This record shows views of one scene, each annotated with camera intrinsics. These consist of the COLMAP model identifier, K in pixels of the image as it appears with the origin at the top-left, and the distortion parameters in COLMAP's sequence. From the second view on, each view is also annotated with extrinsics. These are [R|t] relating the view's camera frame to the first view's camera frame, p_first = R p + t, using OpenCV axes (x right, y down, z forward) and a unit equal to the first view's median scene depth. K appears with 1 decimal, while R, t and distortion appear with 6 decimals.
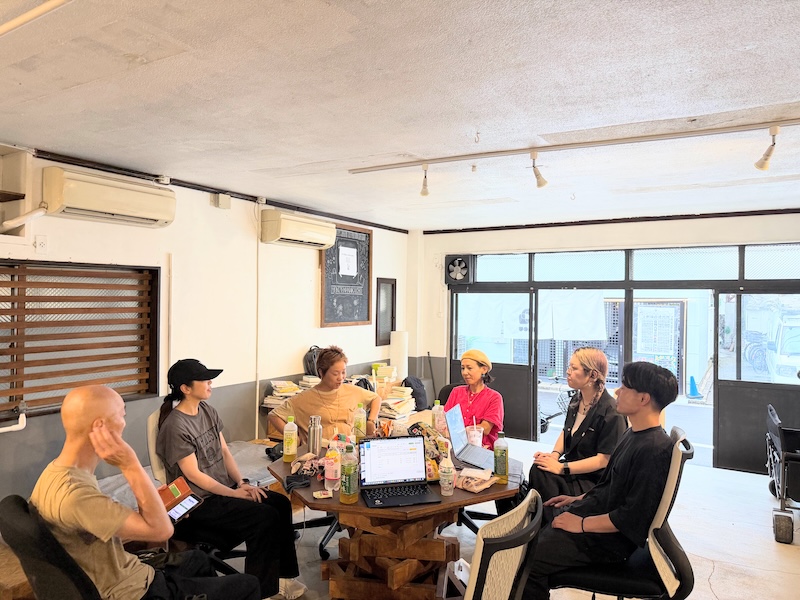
lens RADIAL K [[560.5, 0, 398.8], [0, 560.5, 298.5], [0, 0, 1]] dist [0.000695, -0.003387]
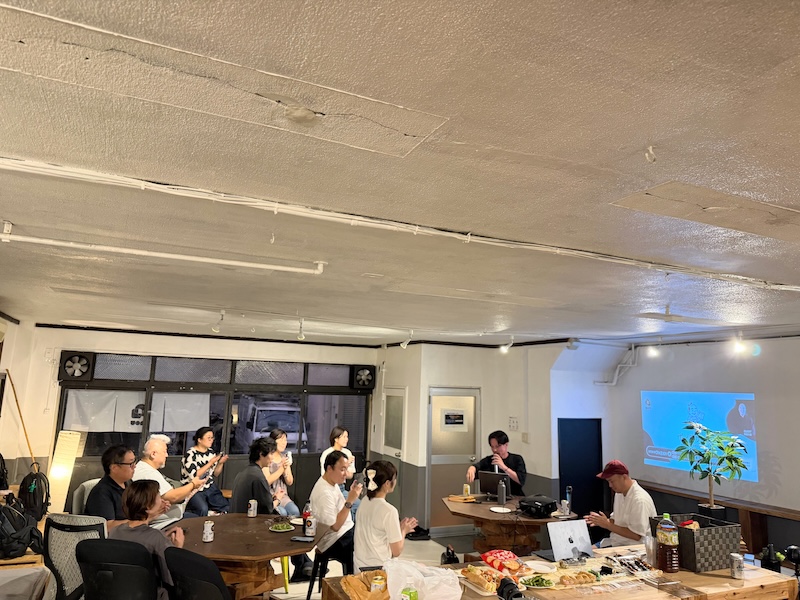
lens RADIAL K [[560.5, 0, 399.9], [0, 560.5, 299.0], [0, 0, 1]] dist [0.000695, -0.003387]
pose [[0.555248, 0.136372, 0.820428, -0.415813], [-0.021623, 0.988499, -0.149675, -0.031935], [-0.831404, 0.065366, 0.551811, -0.053990]]
